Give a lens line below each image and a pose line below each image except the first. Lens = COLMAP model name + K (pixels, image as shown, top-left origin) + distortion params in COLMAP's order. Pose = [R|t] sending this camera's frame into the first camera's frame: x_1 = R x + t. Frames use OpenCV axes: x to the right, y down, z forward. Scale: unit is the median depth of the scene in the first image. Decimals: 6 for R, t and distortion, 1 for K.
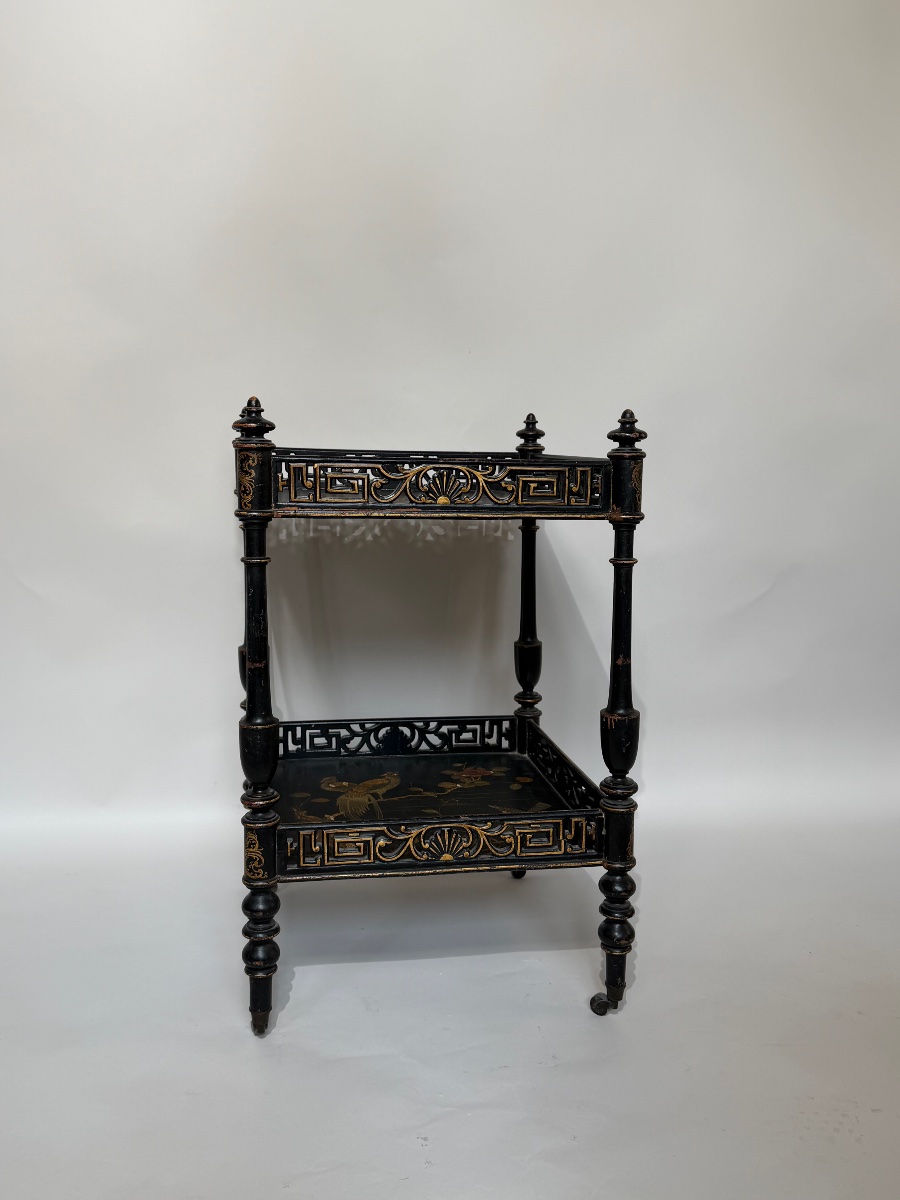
lens RADIAL K [[1093.7, 0, 454.8], [0, 1093.7, 590.7], [0, 0, 1]] dist [0.054500, 0.000000]
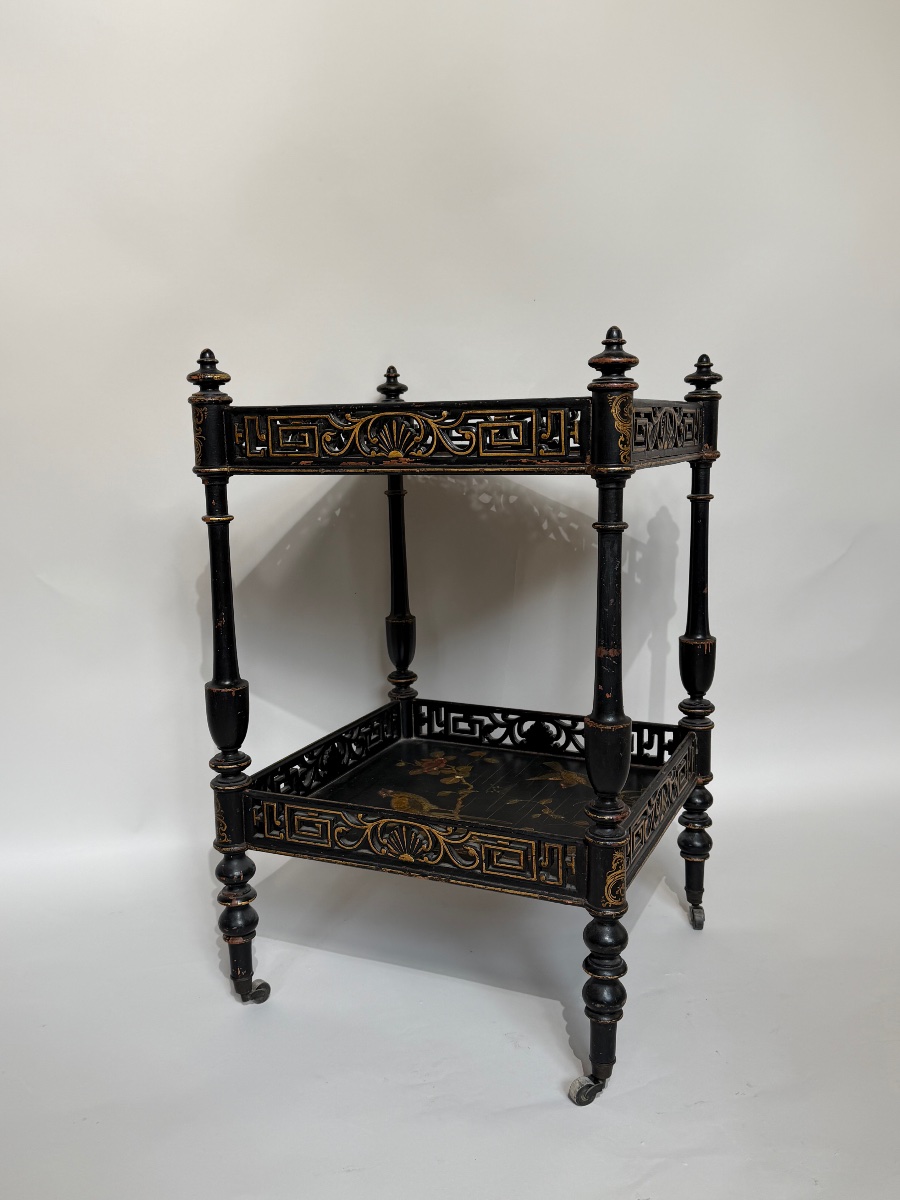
lens RADIAL K [[1093.7, 0, 454.1], [0, 1093.7, 606.5], [0, 0, 1]] dist [0.054500, 0.000000]
pose [[0.824136, 0.058122, -0.563402, 0.506320], [-0.052881, 0.998272, 0.025632, 0.014370], [0.563918, 0.008669, 0.825785, 0.284534]]
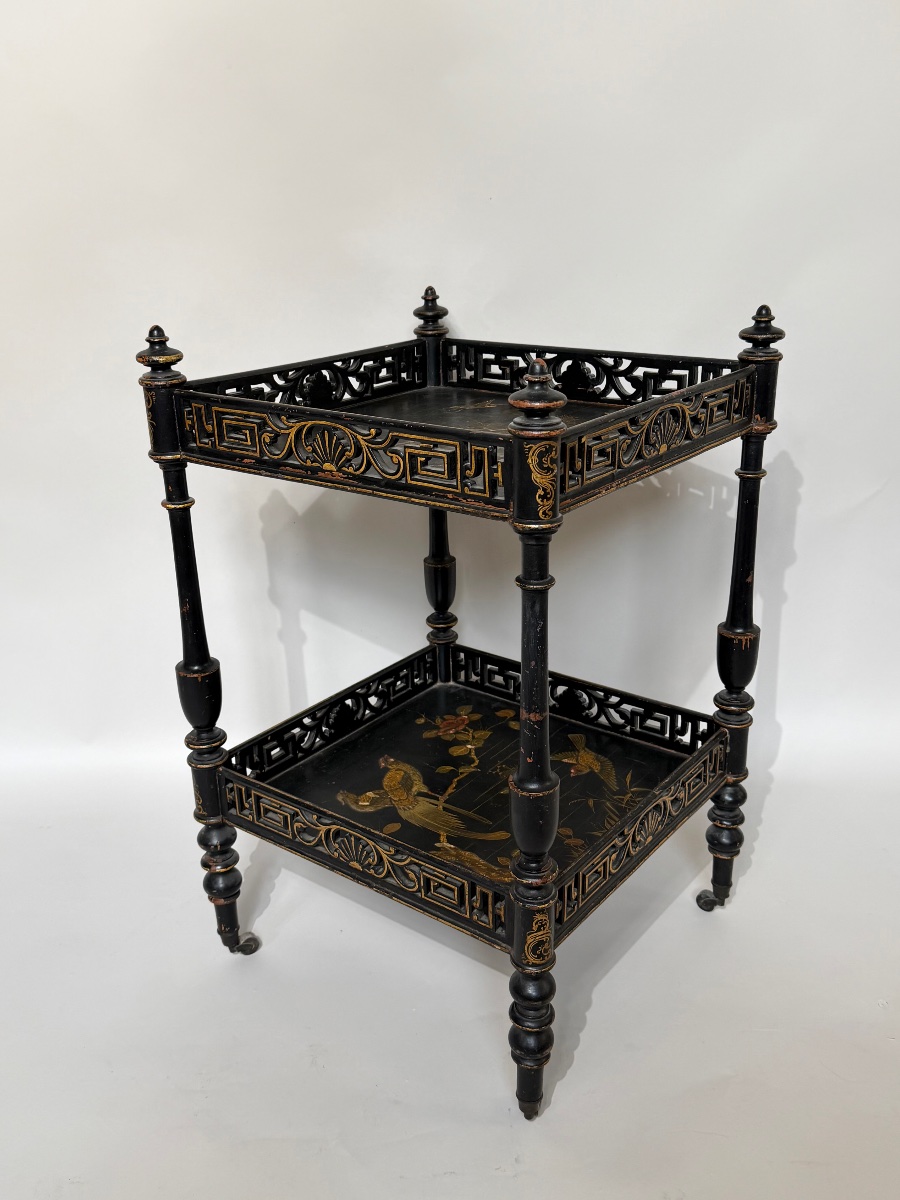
lens RADIAL K [[1119.3, 0, 440.7], [0, 1119.3, 622.3], [0, 0, 1]] dist [0.051702, 0.000000]
pose [[0.664027, 0.242300, -0.707361, 0.613210], [-0.078244, 0.963361, 0.256540, -0.176299], [0.743604, -0.115003, 0.658656, 0.482414]]
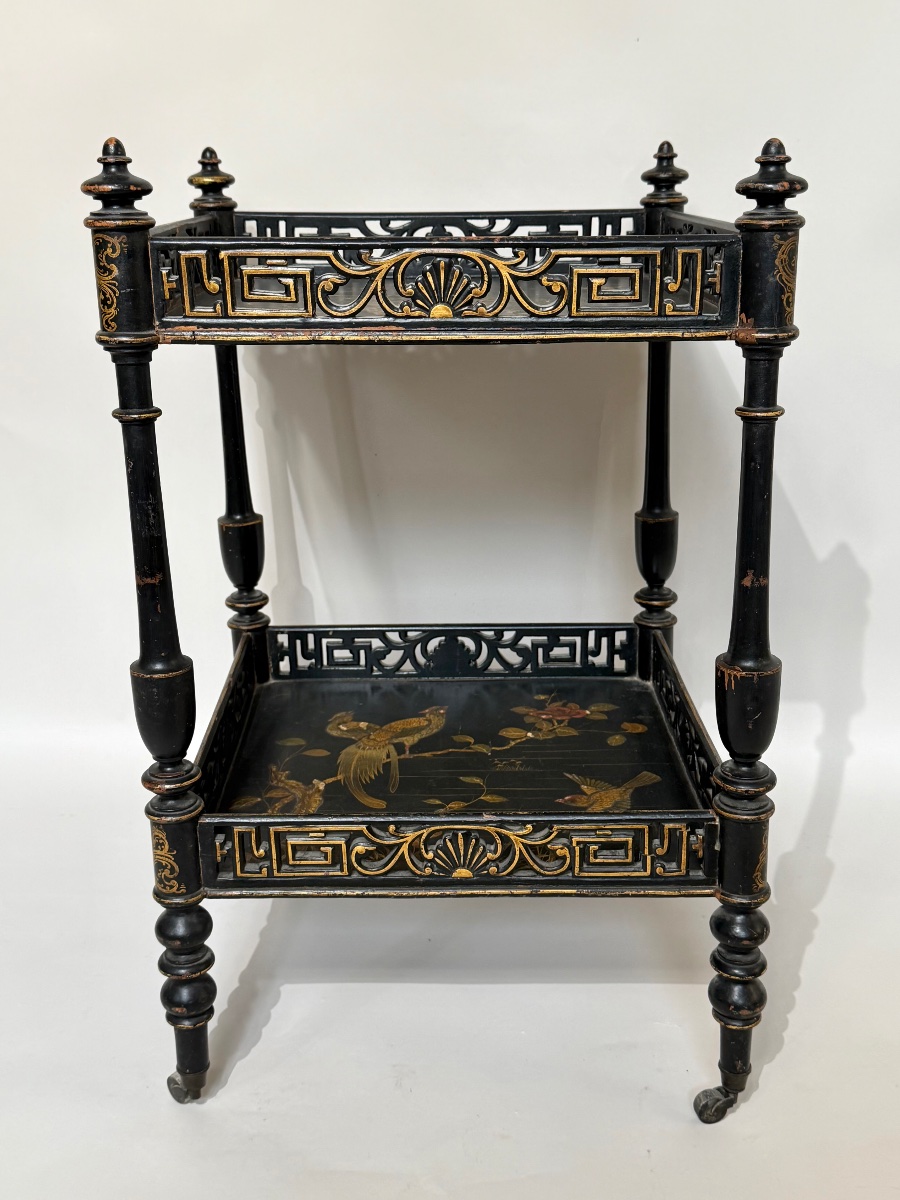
lens RADIAL K [[1356.4, 0, 449.3], [0, 1356.4, 602.5], [0, 0, 1]] dist [0.064378, 0.000000]
pose [[0.983199, 0.028870, -0.180242, 0.123456], [0.001148, 0.986416, 0.164260, -0.045221], [0.182536, -0.161707, 0.969810, 0.246214]]
